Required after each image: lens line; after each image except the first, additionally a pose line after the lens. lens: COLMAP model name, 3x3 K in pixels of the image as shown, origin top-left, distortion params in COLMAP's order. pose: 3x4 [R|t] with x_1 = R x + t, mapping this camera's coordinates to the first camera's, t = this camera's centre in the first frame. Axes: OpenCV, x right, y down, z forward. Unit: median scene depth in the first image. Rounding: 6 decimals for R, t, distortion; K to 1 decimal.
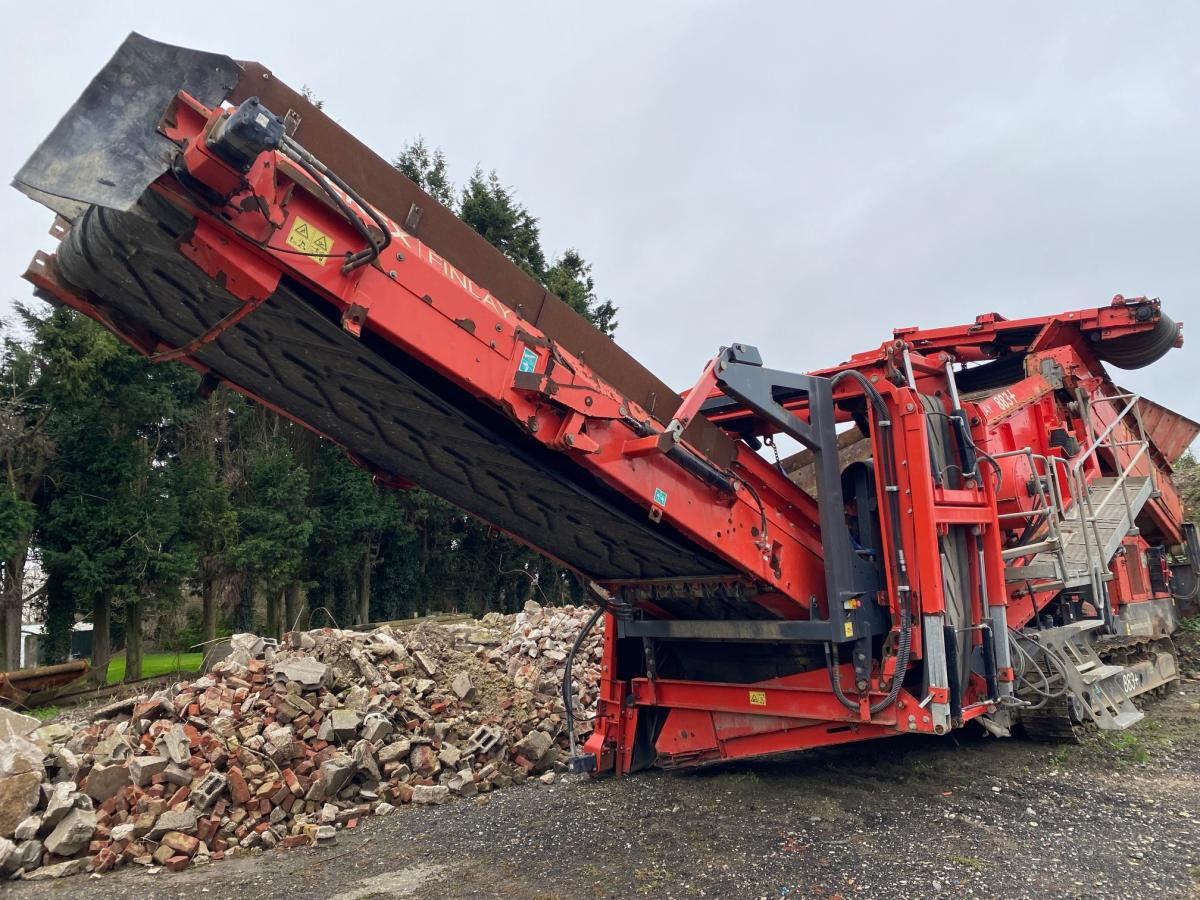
lens RADIAL K [[887.9, 0, 595.2], [0, 887.9, 444.9], [0, 0, 1]] dist [0.009081, 0.001469]
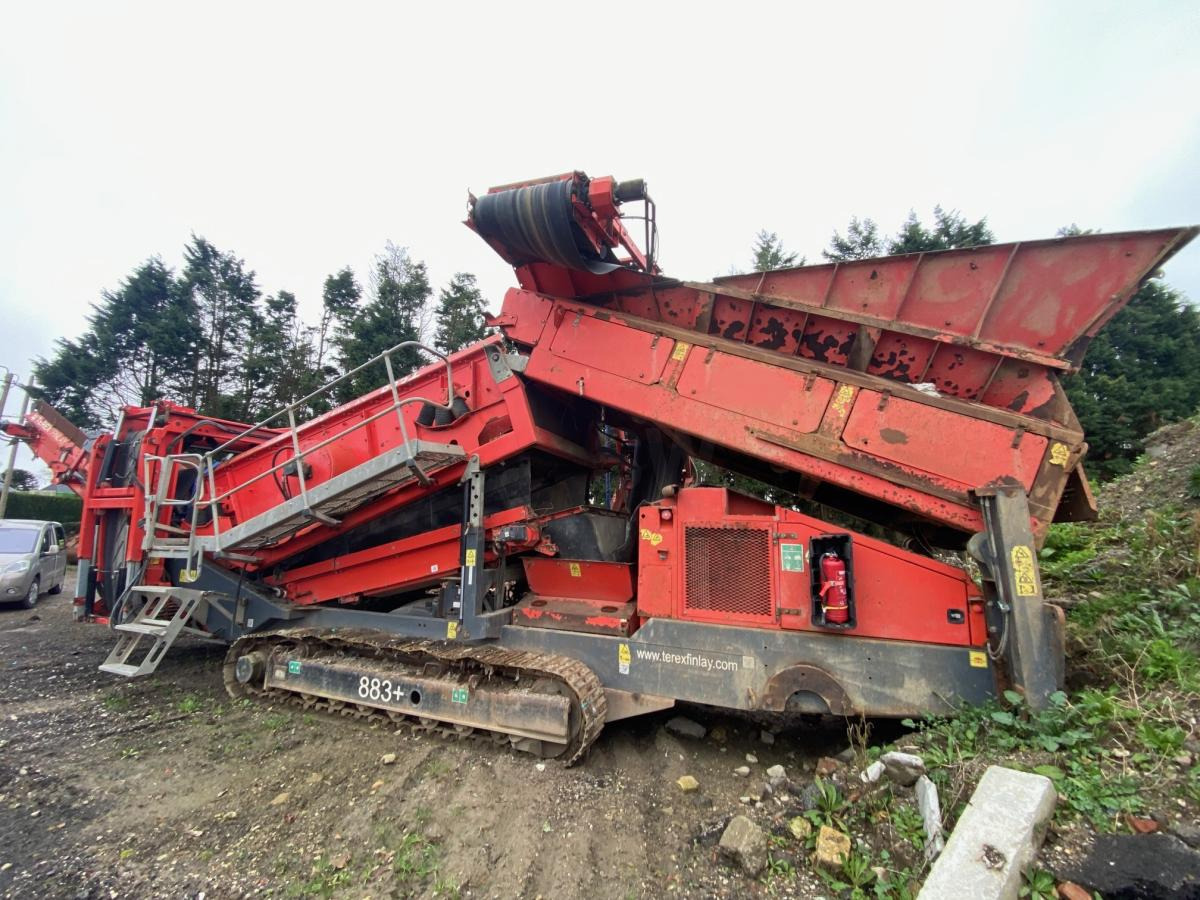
lens RADIAL K [[472.1, 0, 600.0], [0, 472.1, 450.0], [0, 0, 1]] dist [-0.000712, -0.000140]
pose [[0.416480, -0.084910, -0.905171, 0.955039], [0.106662, 0.993317, -0.044102, 0.069064], [0.902866, -0.078180, 0.422753, 0.863263]]
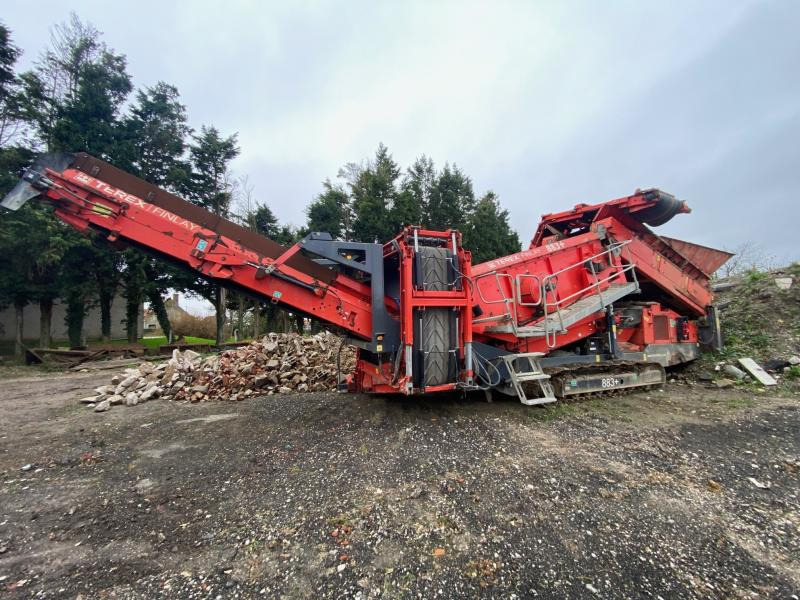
lens RADIAL K [[314.7, 0, 400.0], [0, 314.7, 300.0], [0, 0, 1]] dist [-0.000712, -0.000140]
pose [[0.921543, 0.022098, -0.387646, 0.382167], [0.018336, 0.994789, 0.100297, -0.004799], [0.387843, -0.099536, 0.916335, 0.145587]]
